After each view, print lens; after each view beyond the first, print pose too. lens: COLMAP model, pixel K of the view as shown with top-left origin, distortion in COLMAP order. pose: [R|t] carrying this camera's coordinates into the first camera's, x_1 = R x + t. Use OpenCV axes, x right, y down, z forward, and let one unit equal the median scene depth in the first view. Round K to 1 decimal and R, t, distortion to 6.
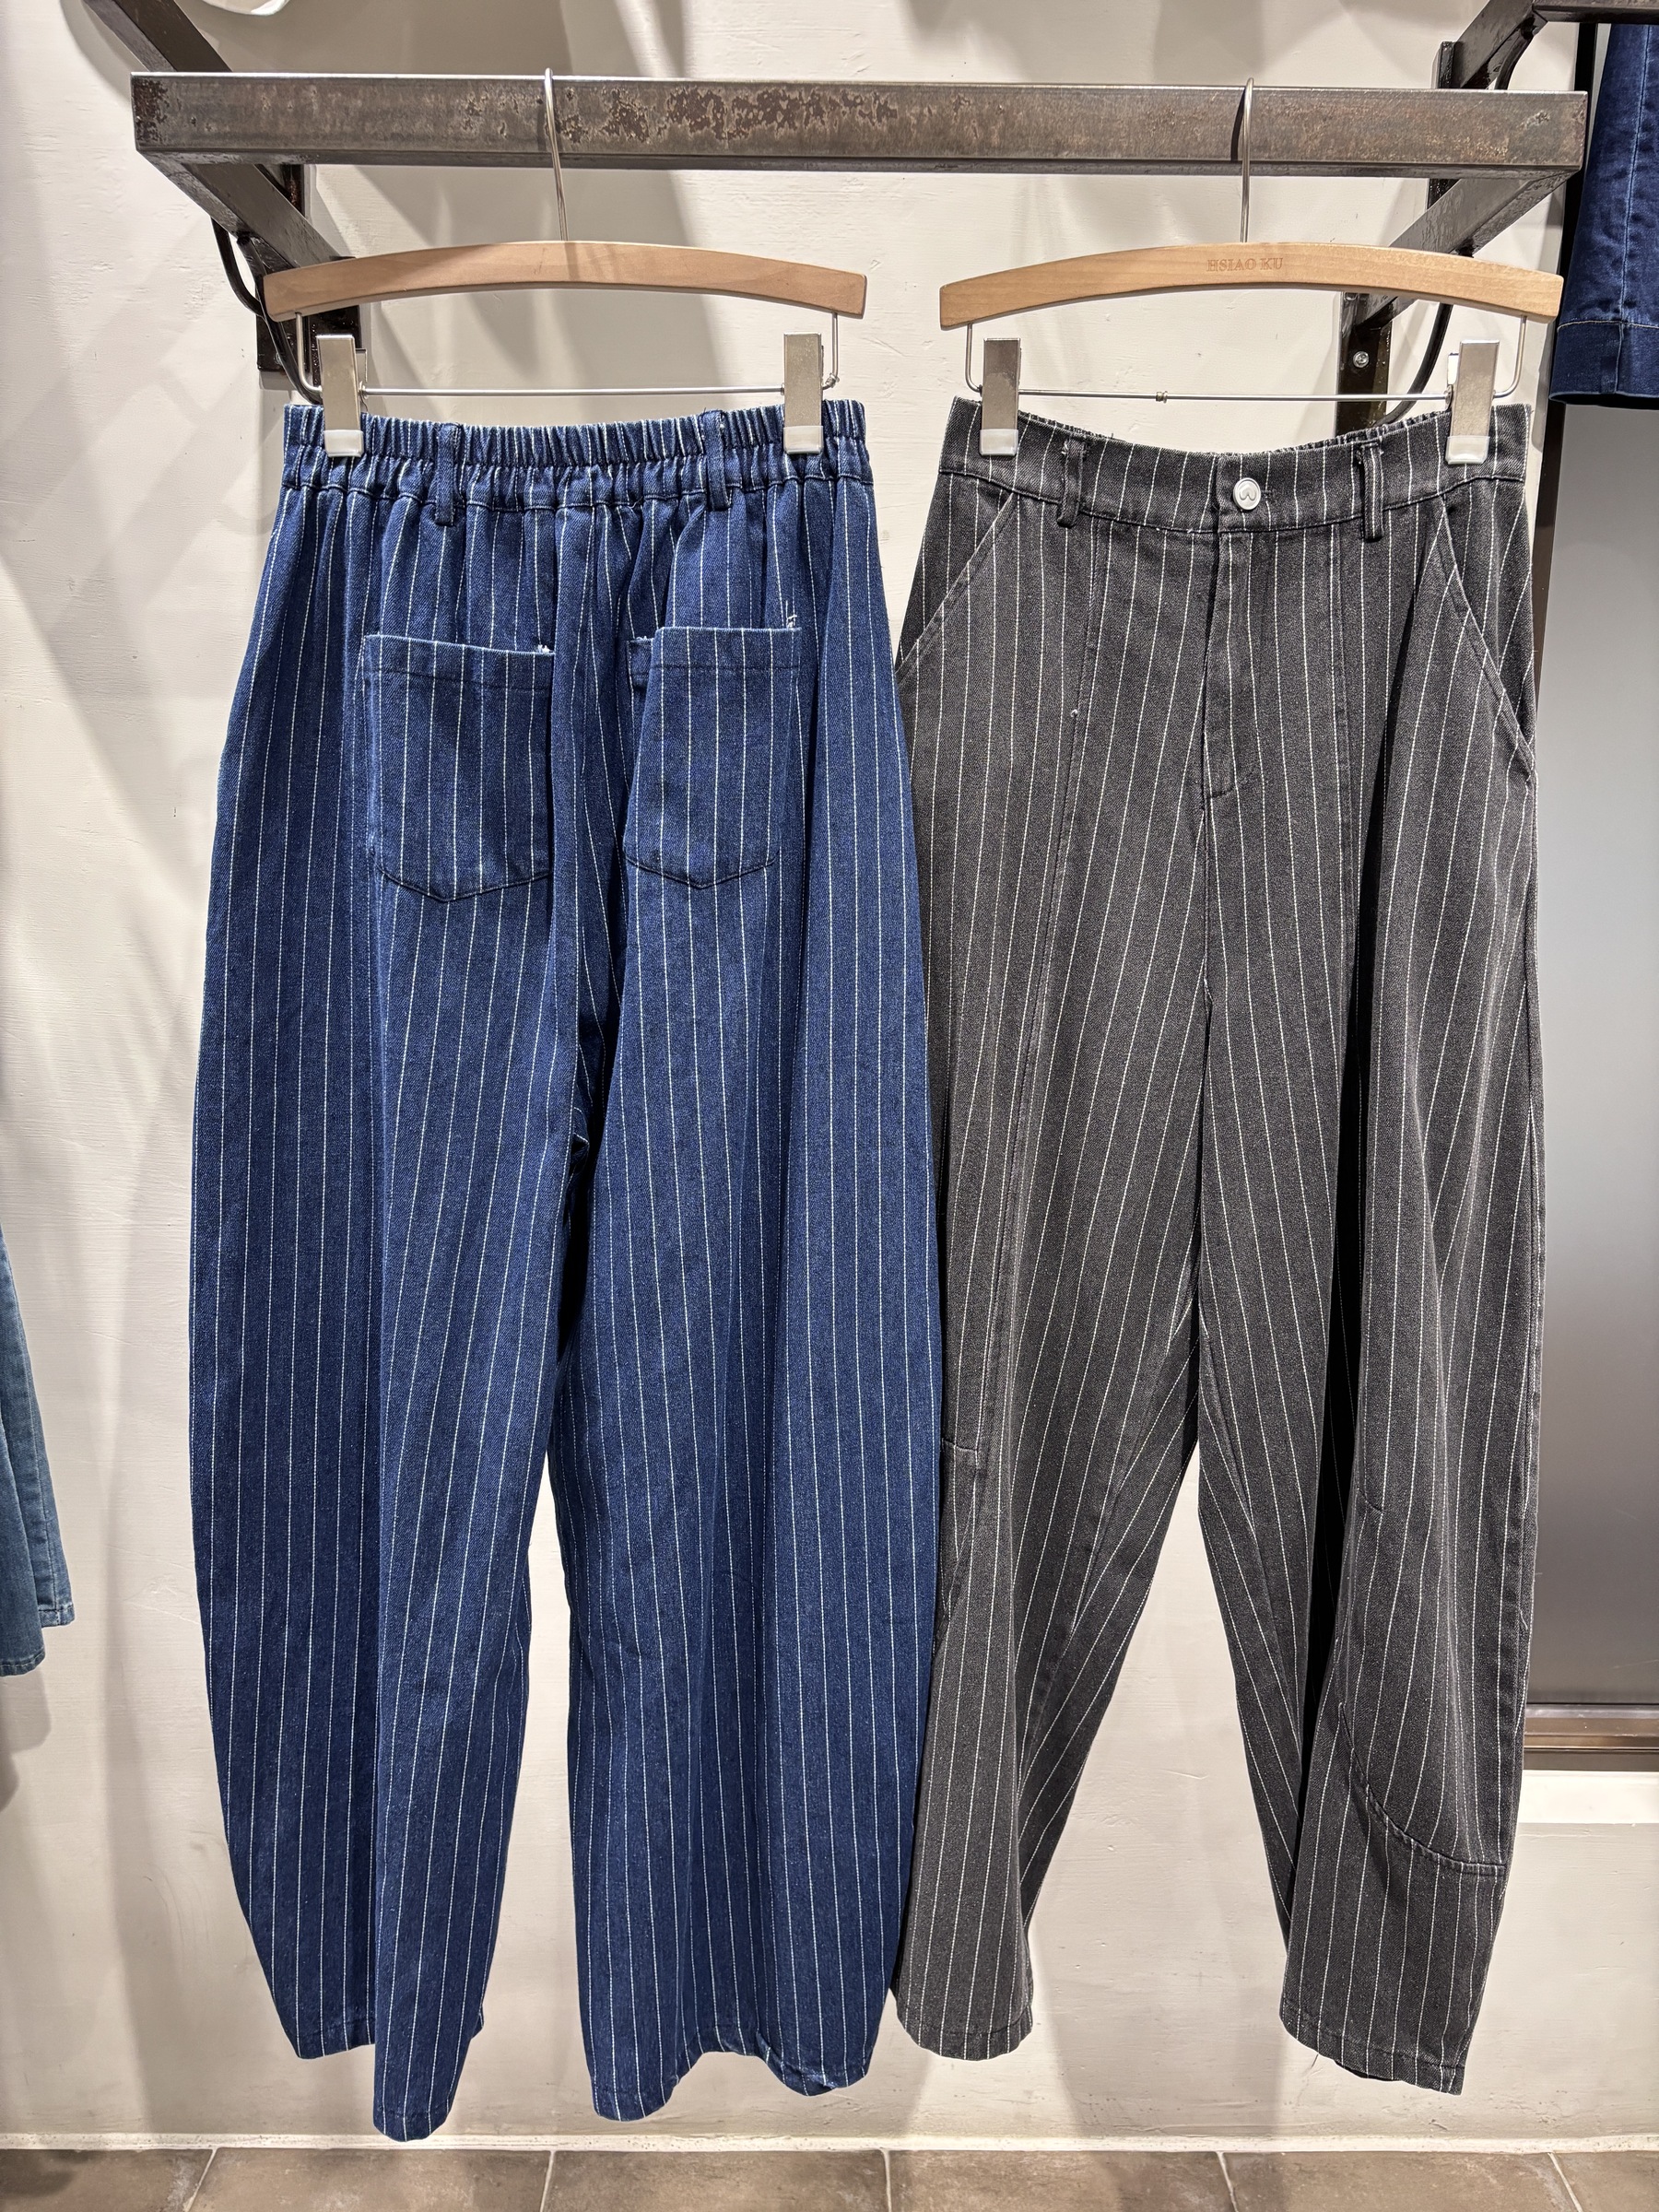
lens RADIAL K [[1702.5, 0, 829.5], [0, 1702.5, 1106.0], [0, 0, 1]] dist [-0.003160, 0.116916]
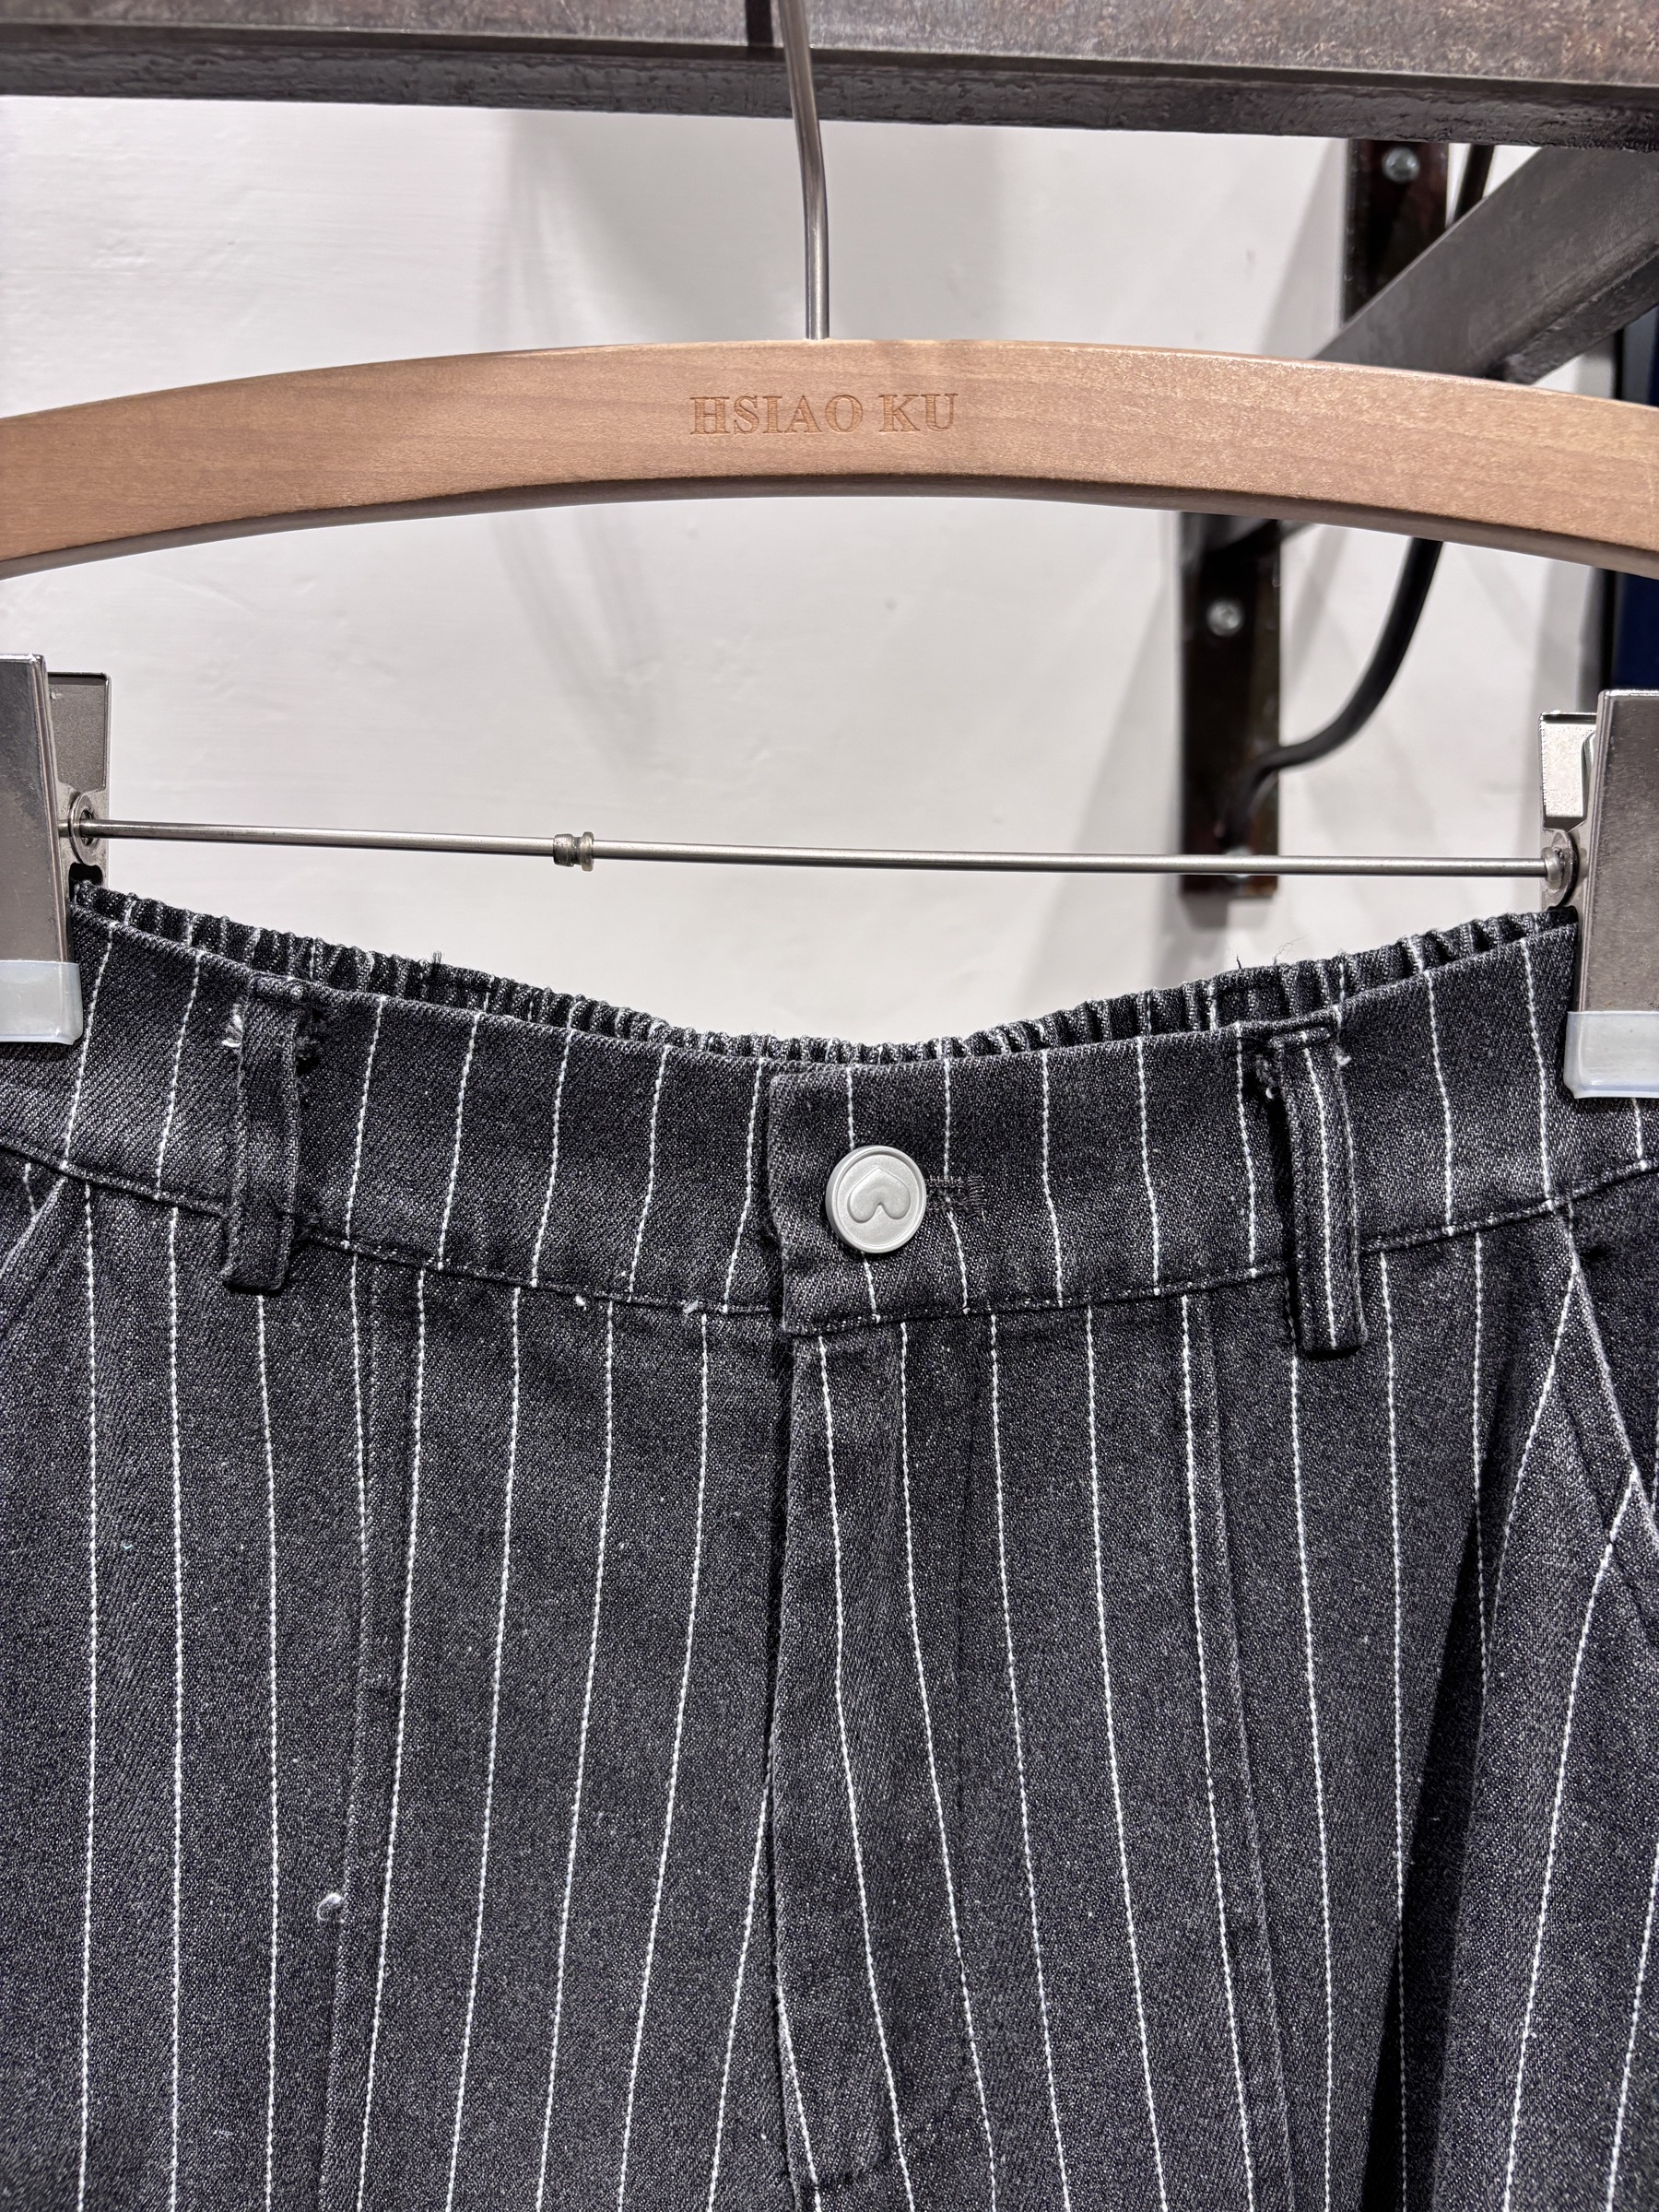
lens RADIAL K [[1650.5, 0, 829.5], [0, 1650.5, 1106.0], [0, 0, 1]] dist [0.004002, -0.000364]
pose [[0.997889, -0.021575, 0.061246, 0.217076], [0.026182, 0.996806, -0.075452, -0.347540], [-0.059423, 0.076896, 0.995267, 0.721314]]
